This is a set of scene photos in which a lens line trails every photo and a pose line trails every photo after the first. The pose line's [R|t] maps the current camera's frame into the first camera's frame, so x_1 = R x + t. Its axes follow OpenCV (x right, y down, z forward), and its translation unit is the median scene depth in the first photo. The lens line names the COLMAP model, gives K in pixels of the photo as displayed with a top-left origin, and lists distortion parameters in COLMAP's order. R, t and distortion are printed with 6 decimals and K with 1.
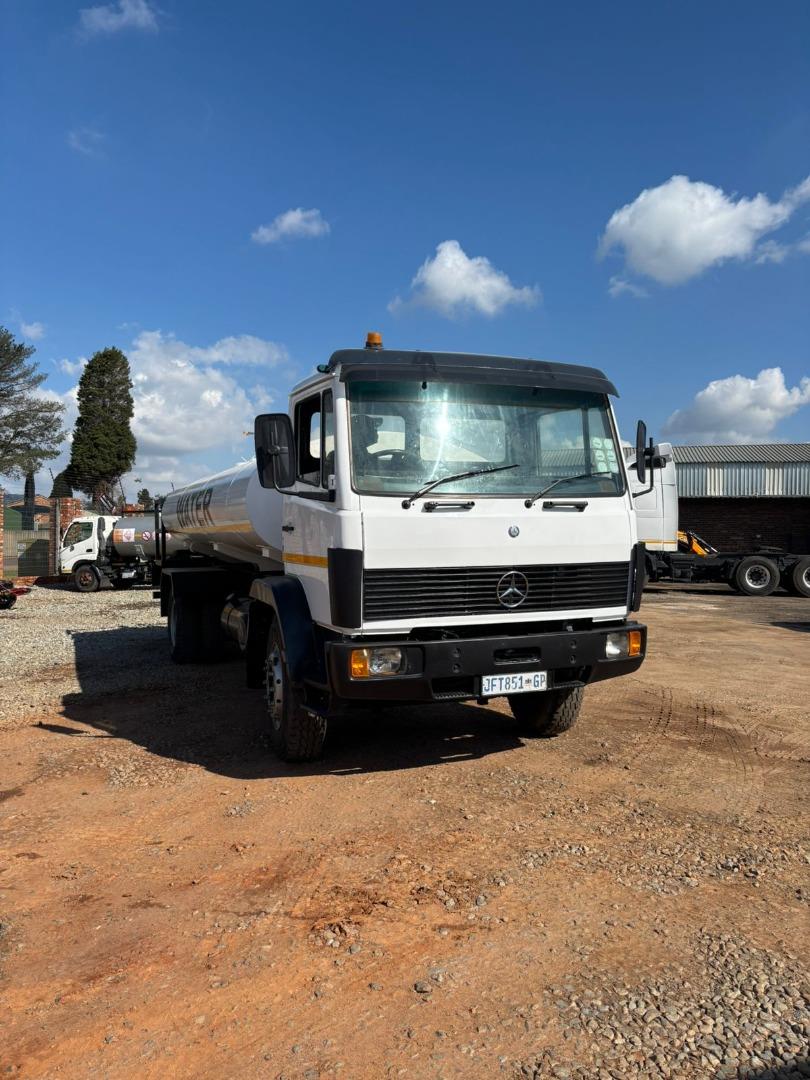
lens RADIAL K [[828.1, 0, 408.1], [0, 828.1, 535.1], [0, 0, 1]] dist [0.043832, -0.009865]
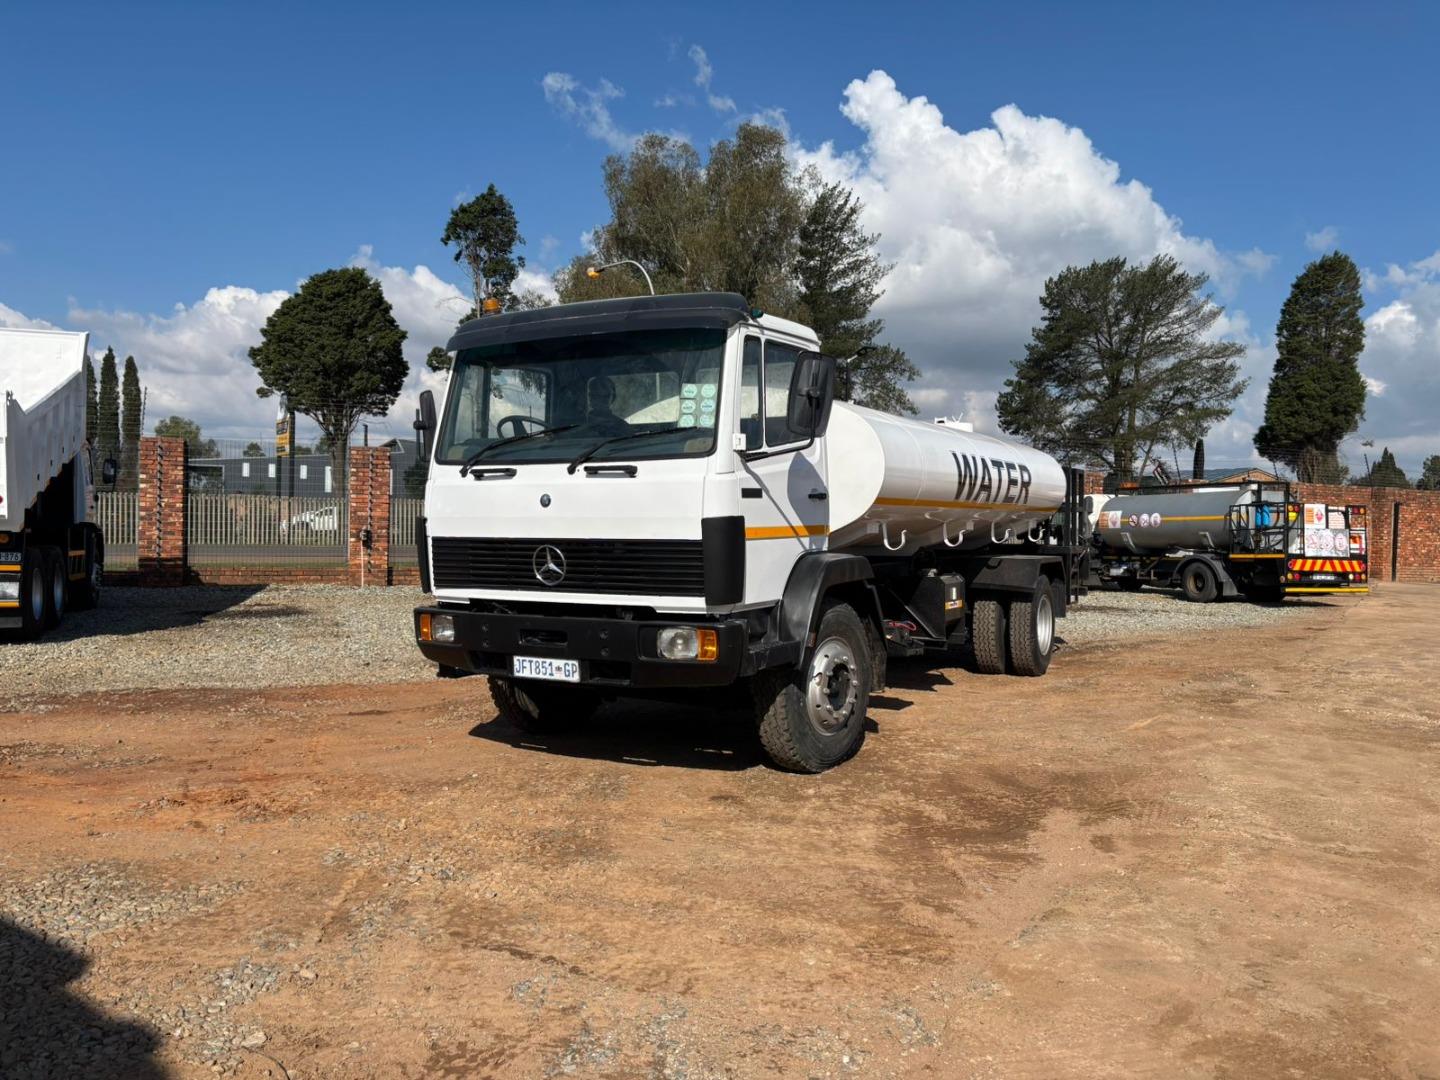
lens RADIAL K [[1123.9, 0, 720.0], [0, 1123.9, 540.0], [0, 0, 1]] dist [-0.002402, -0.004212]
pose [[0.621646, 0.024414, -0.782918, 1.145101], [-0.013358, 0.999699, 0.020568, 0.010350], [0.783184, -0.002328, 0.621785, 0.370278]]
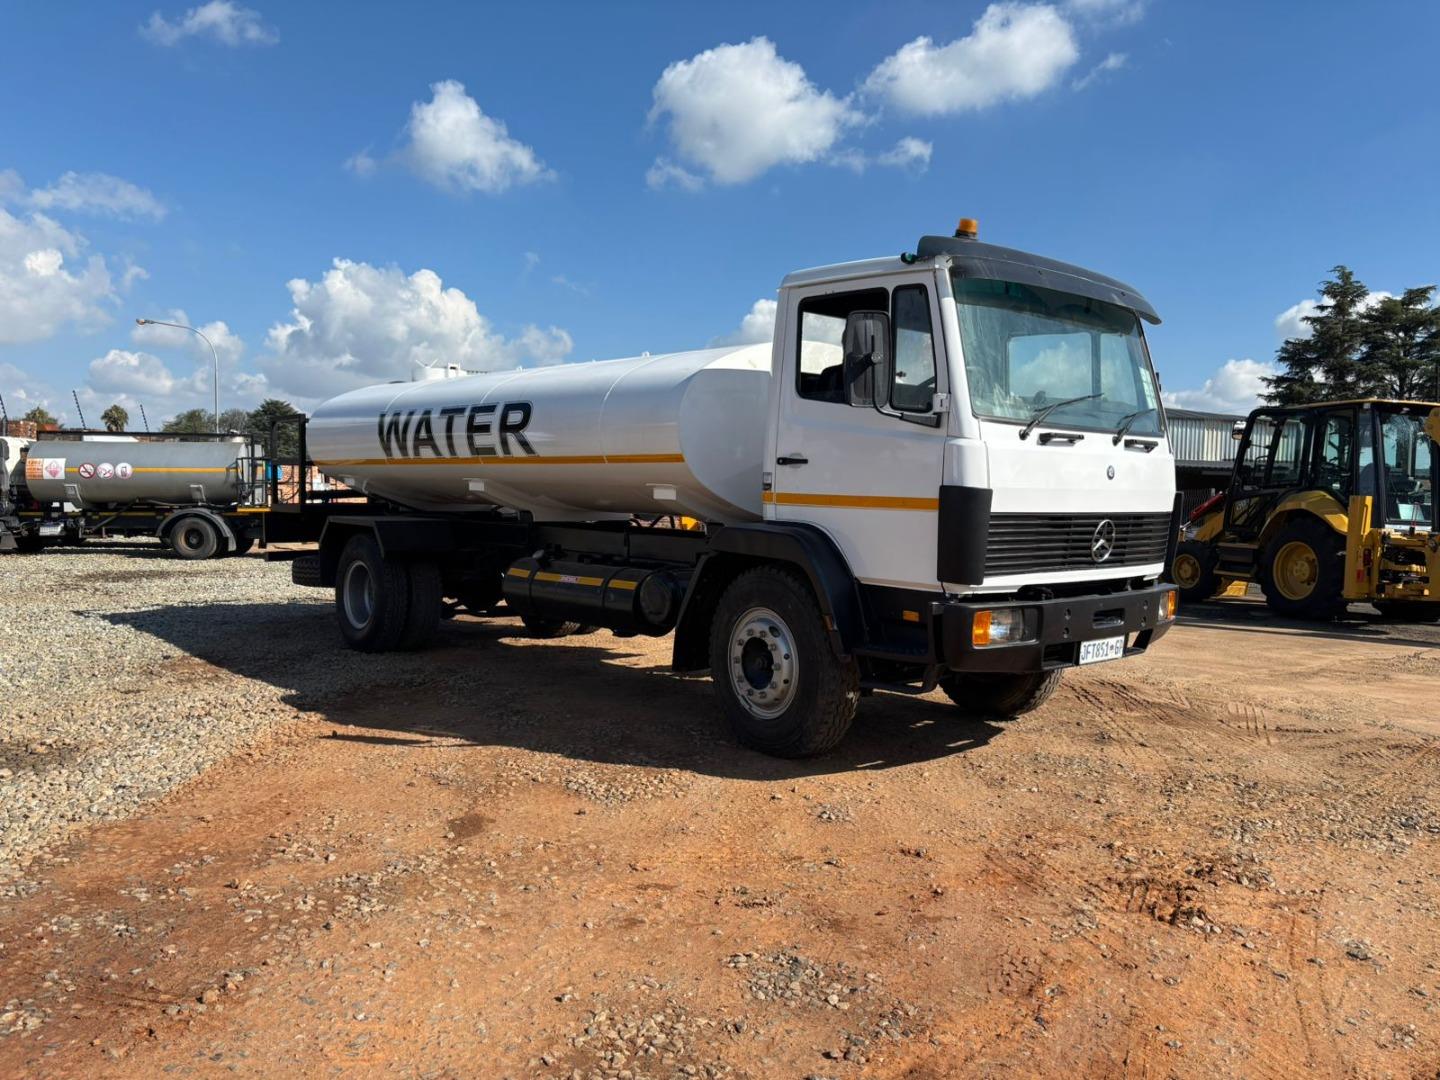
lens RADIAL K [[1084.9, 0, 752.1], [0, 1084.9, 545.0], [0, 0, 1]] dist [0.008660, -0.000957]
pose [[0.936410, 0.011884, 0.350706, -0.580971], [-0.029056, 0.998620, 0.043742, 0.029762], [-0.349702, -0.051151, 0.935464, 0.073657]]
